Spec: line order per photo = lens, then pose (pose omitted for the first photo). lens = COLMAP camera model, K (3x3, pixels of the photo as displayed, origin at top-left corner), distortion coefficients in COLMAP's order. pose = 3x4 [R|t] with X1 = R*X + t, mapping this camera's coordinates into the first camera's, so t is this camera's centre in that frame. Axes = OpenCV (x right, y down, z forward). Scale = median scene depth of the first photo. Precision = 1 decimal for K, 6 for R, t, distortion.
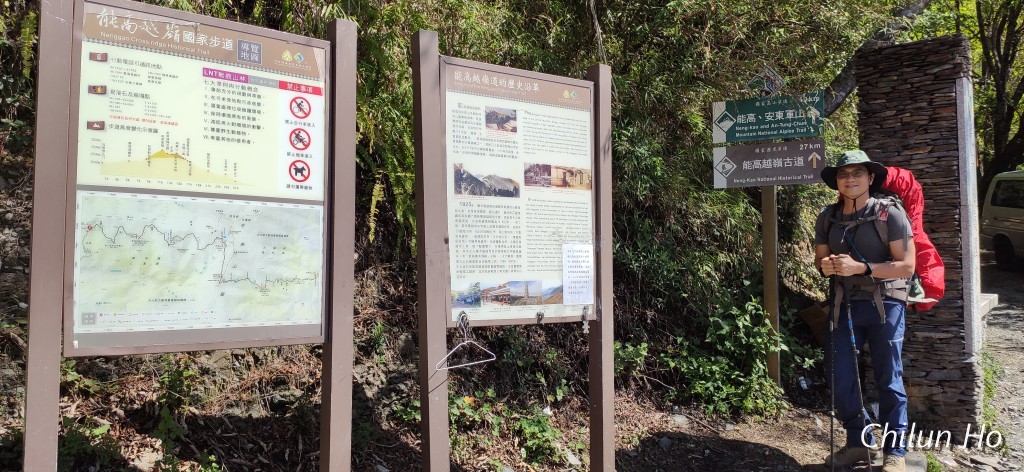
lens RADIAL K [[764.1, 0, 511.1], [0, 764.1, 234.2], [0, 0, 1]] dist [0.091988, -0.144699]
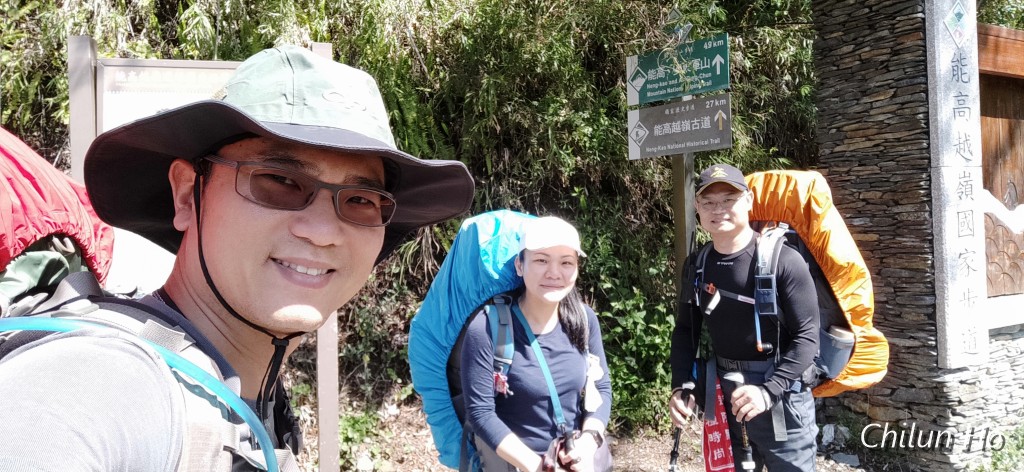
lens RADIAL K [[774.8, 0, 514.6], [0, 774.8, 234.8], [0, 0, 1]] dist [0.021605, -0.003467]
pose [[0.922396, -0.015039, -0.385953, 0.701632], [0.034008, 0.998523, 0.042369, -0.025573], [0.384746, -0.052207, 0.921545, 0.233873]]
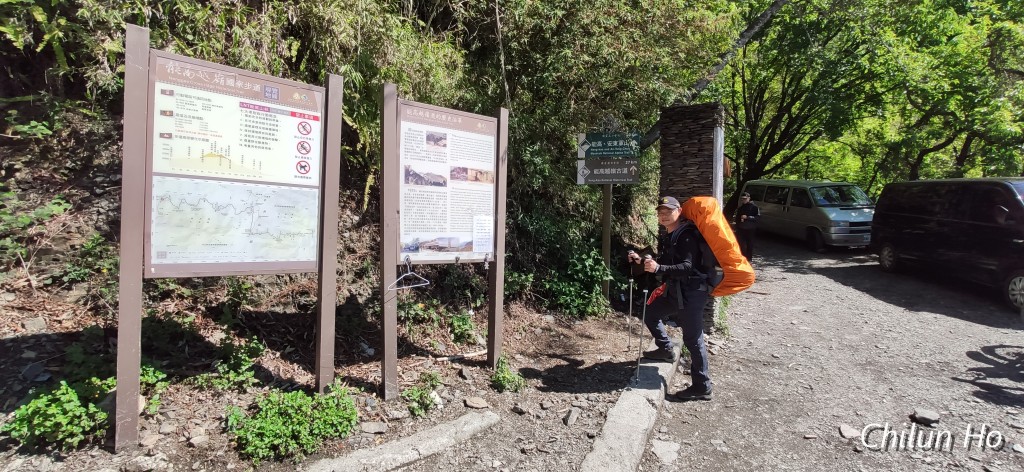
lens RADIAL K [[445.6, 0, 509.1], [0, 445.6, 231.0], [0, 0, 1]] dist [-0.054579, 0.042108]
pose [[0.997845, 0.030172, 0.058263, 0.086417], [-0.033584, 0.997722, 0.058504, -0.013084], [-0.056365, -0.060335, 0.996585, 0.027906]]
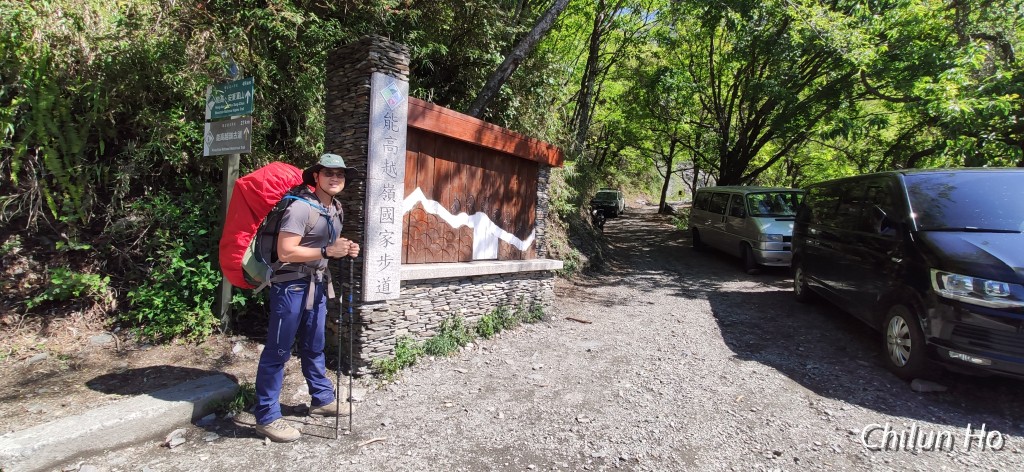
lens RADIAL K [[446.6, 0, 509.3], [0, 446.6, 229.6], [0, 0, 1]] dist [-0.024812, 0.009444]
pose [[0.997378, 0.065279, -0.031242, 1.159853], [-0.064296, 0.997434, 0.031486, 0.007495], [0.033217, -0.029395, 0.999016, 0.440738]]
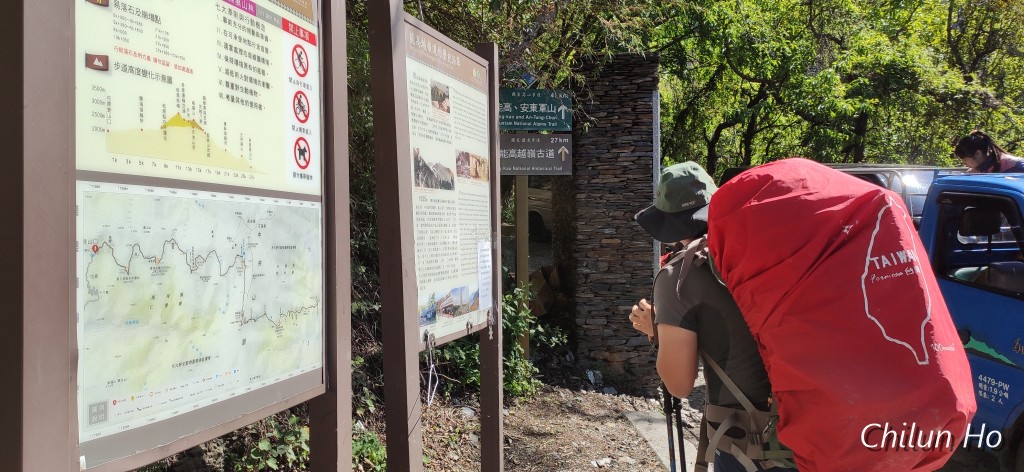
lens RADIAL K [[765.7, 0, 508.3], [0, 765.7, 238.7], [0, 0, 1]] dist [0.089297, -0.144001]
pose [[0.804327, -0.010105, 0.594101, -0.421609], [-0.018787, 0.998923, 0.042426, -0.029509], [-0.593890, -0.045286, 0.803271, 0.254185]]
